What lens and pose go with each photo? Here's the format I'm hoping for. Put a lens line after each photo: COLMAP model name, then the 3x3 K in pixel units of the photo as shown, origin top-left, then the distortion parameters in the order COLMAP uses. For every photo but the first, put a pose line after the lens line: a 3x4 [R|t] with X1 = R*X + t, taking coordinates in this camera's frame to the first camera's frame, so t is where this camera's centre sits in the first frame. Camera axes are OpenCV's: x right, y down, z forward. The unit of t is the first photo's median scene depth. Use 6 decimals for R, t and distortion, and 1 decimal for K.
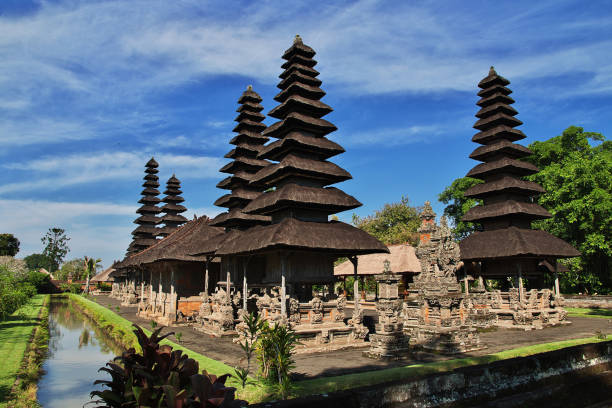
lens RADIAL K [[482.6, 0, 307.7], [0, 482.6, 213.7], [0, 0, 1]] dist [-0.155549, 0.226547]
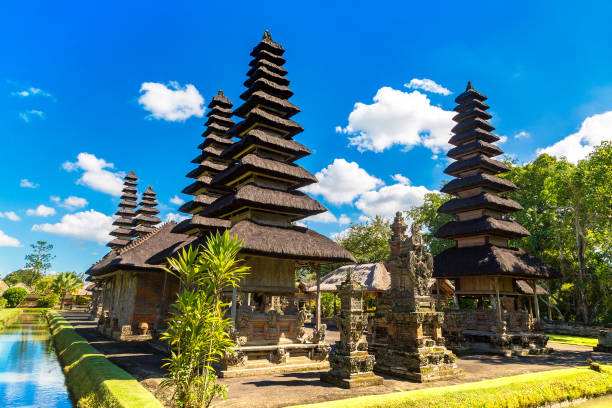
lens RADIAL K [[438.3, 0, 309.5], [0, 438.3, 205.2], [0, 0, 1]] dist [-0.003980, -0.000317]
pose [[0.999022, 0.032204, 0.030306, 0.047942], [-0.029740, 0.996470, -0.078505, 0.036515], [-0.032728, 0.077527, 0.996453, 0.145063]]
